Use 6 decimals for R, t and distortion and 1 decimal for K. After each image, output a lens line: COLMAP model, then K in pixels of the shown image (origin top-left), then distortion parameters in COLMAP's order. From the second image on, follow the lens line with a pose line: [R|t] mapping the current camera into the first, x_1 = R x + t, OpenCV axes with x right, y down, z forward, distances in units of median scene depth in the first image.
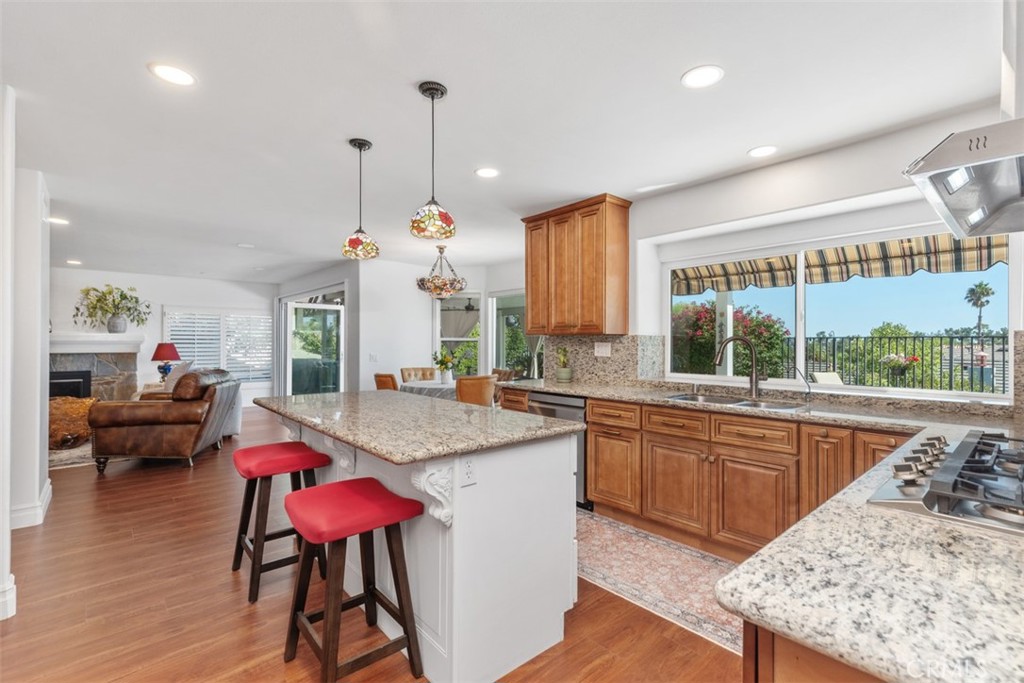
lens RADIAL K [[463.0, 0, 512.0], [0, 463.0, 338.6], [0, 0, 1]] dist [0.004383, -0.000354]
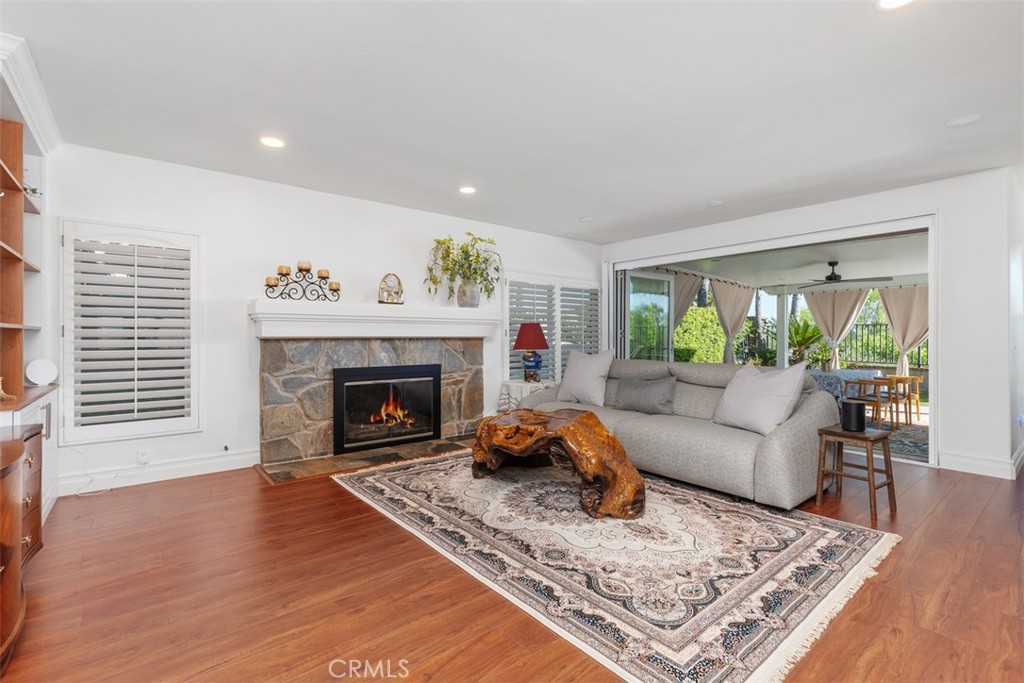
lens RADIAL K [[463.0, 0, 512.0], [0, 463.0, 338.6], [0, 0, 1]] dist [0.004383, -0.000354]
pose [[0.999217, -0.001470, -0.039548, -0.754894], [0.001954, 0.999923, 0.012222, 0.024100], [0.039527, -0.012289, 0.999143, 0.336017]]
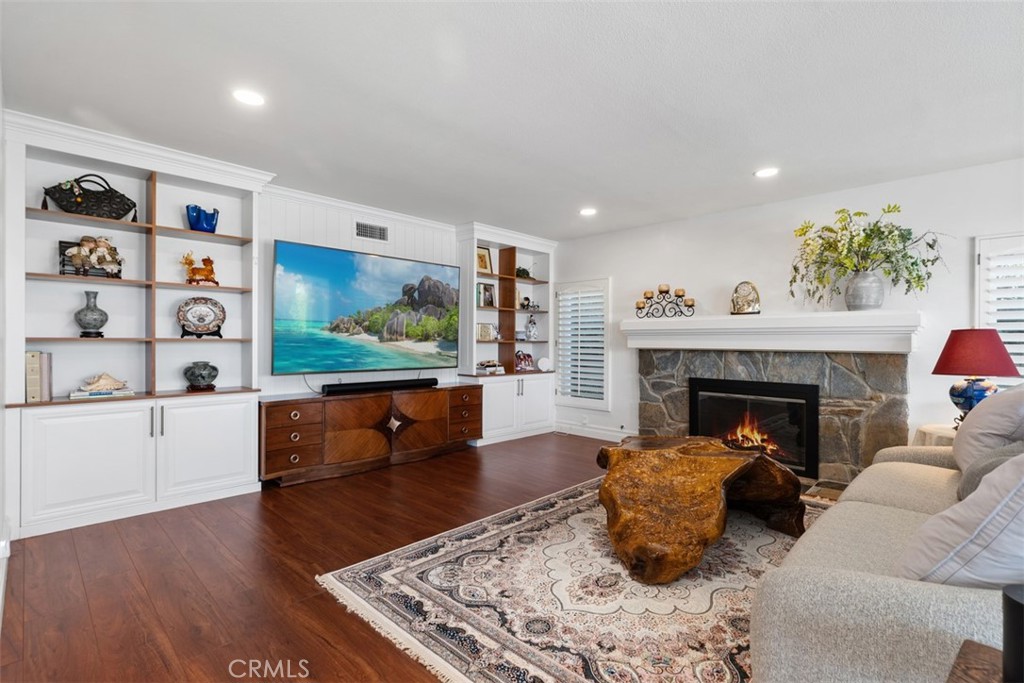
lens RADIAL K [[480.1, 0, 509.9], [0, 480.1, 344.1], [0, 0, 1]] dist [0.002166, 0.000424]
pose [[0.074481, 0.003770, -0.997215, -0.383141], [0.000580, 0.999993, 0.003824, 0.020082], [0.997222, -0.000863, 0.074478, 0.595992]]
